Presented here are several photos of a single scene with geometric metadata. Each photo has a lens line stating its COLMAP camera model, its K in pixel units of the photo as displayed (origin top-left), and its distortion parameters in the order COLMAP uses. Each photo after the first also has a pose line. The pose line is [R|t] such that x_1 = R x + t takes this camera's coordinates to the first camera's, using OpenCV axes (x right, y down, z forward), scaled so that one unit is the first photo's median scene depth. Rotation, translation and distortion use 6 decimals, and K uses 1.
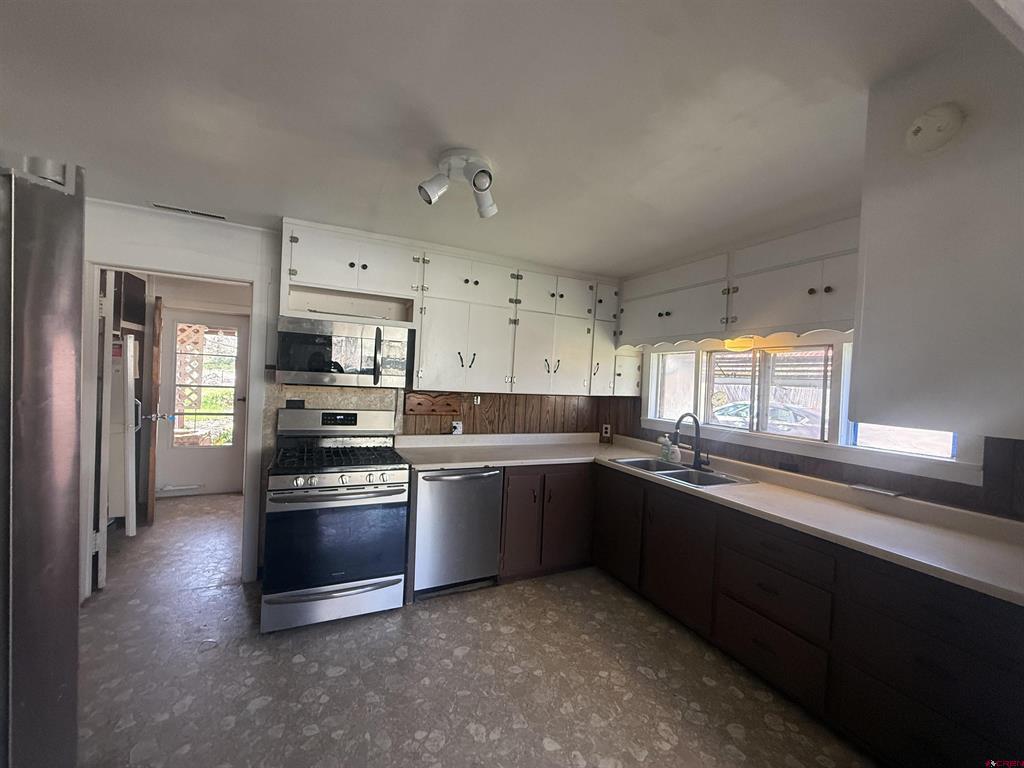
lens RADIAL K [[407.3, 0, 509.4], [0, 407.3, 383.3], [0, 0, 1]] dist [-0.000571, 0.000396]
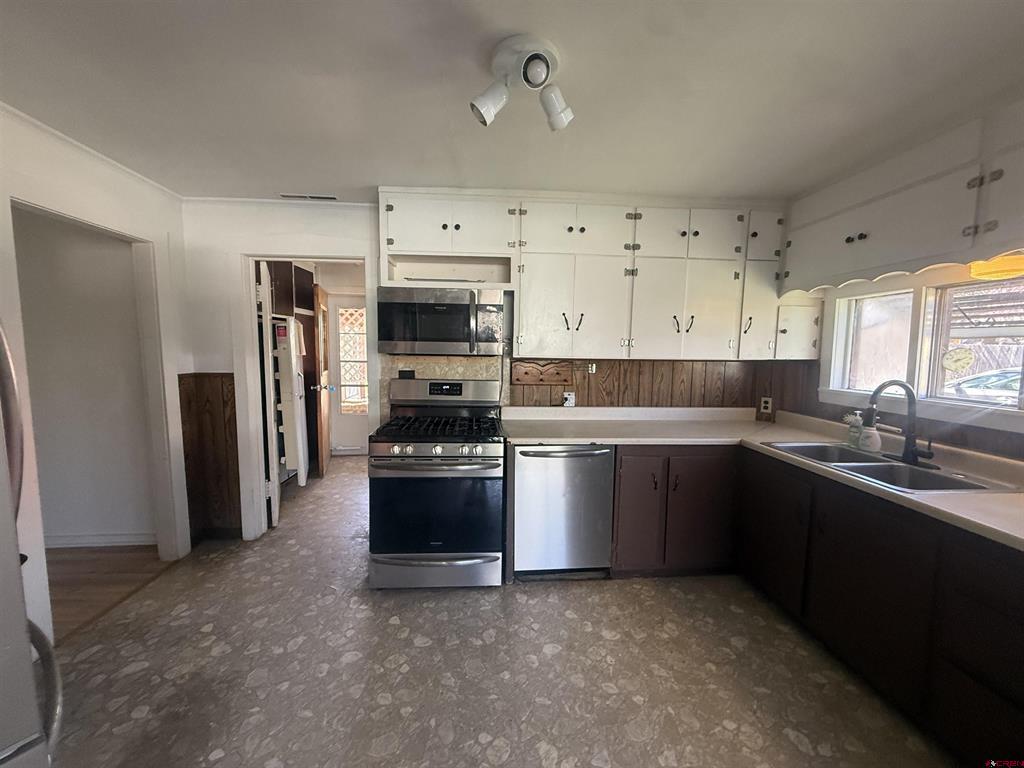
lens RADIAL K [[407.3, 0, 510.3], [0, 407.3, 384.1], [0, 0, 1]] dist [-0.000571, 0.000396]
pose [[0.930306, -0.003647, -0.366766, 0.102957], [0.027852, 0.997766, 0.060726, 0.022130], [0.365725, -0.066709, 0.928329, 0.152070]]
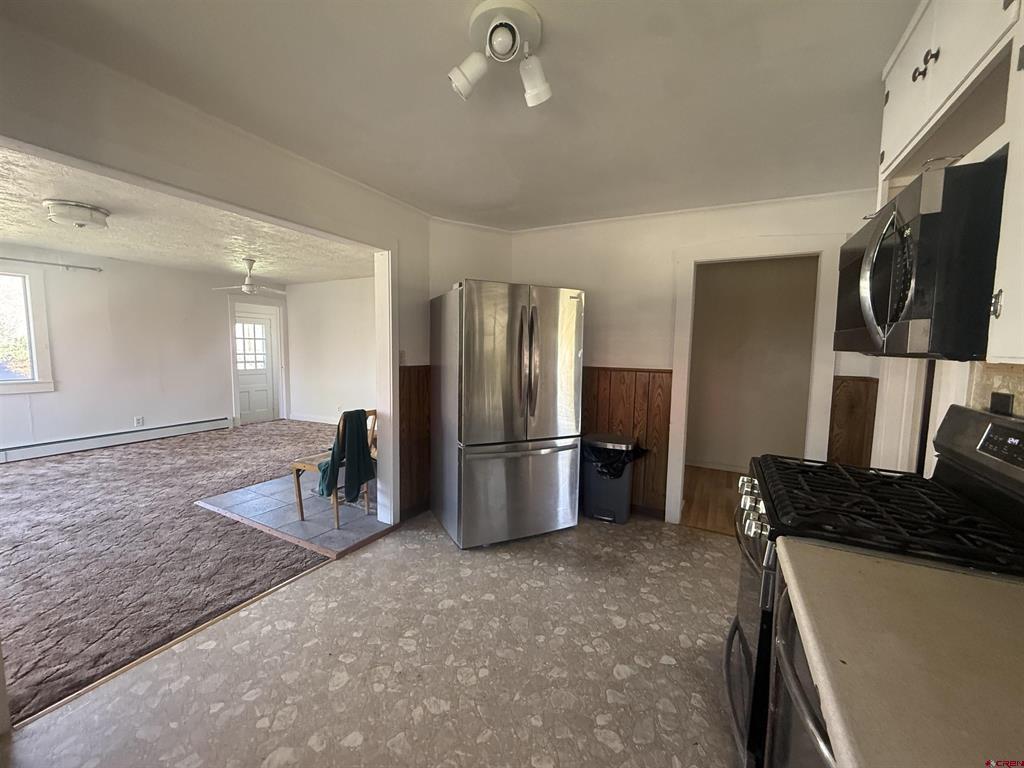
lens RADIAL K [[407.3, 0, 508.9], [0, 407.3, 381.4], [0, 0, 1]] dist [-0.000571, 0.000396]
pose [[-0.799634, -0.008775, -0.600423, 0.224411], [-0.060072, 0.996046, 0.065447, 0.033607], [0.597475, 0.088403, -0.797000, 1.126985]]
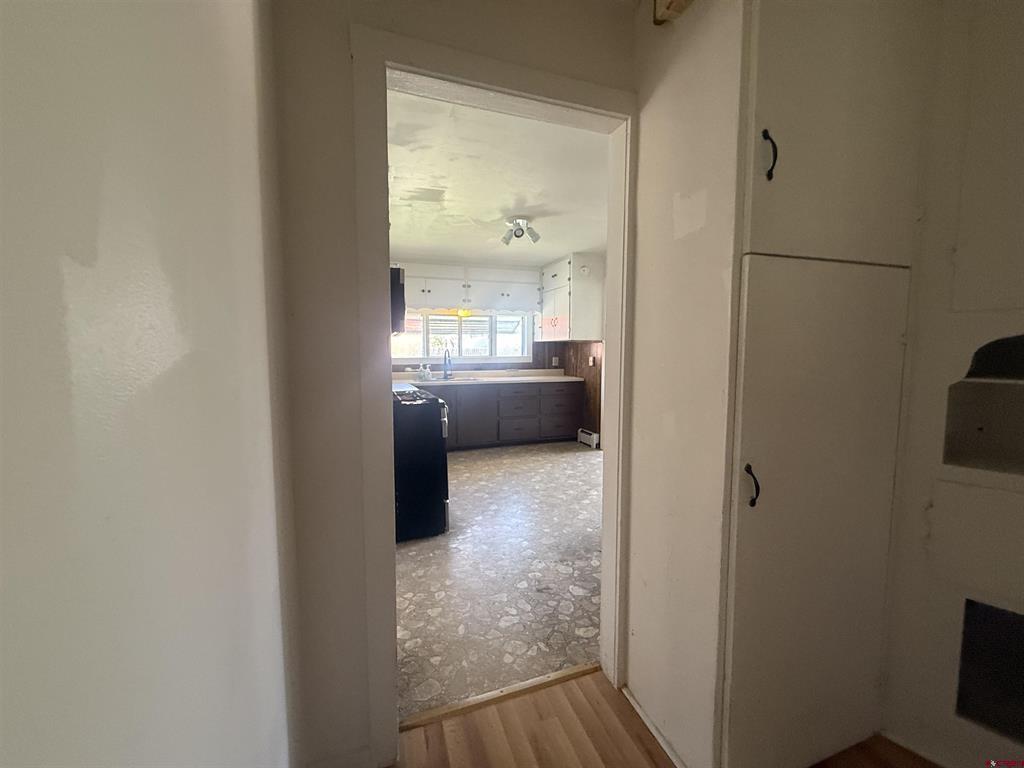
lens RADIAL K [[407.3, 0, 507.8], [0, 407.3, 384.6], [0, 0, 1]] dist [-0.000571, 0.000396]
pose [[0.115106, -0.130370, 0.984761, -1.491683], [0.024130, 0.991425, 0.128431, 0.003466], [-0.993060, 0.008979, 0.117265, 0.559734]]
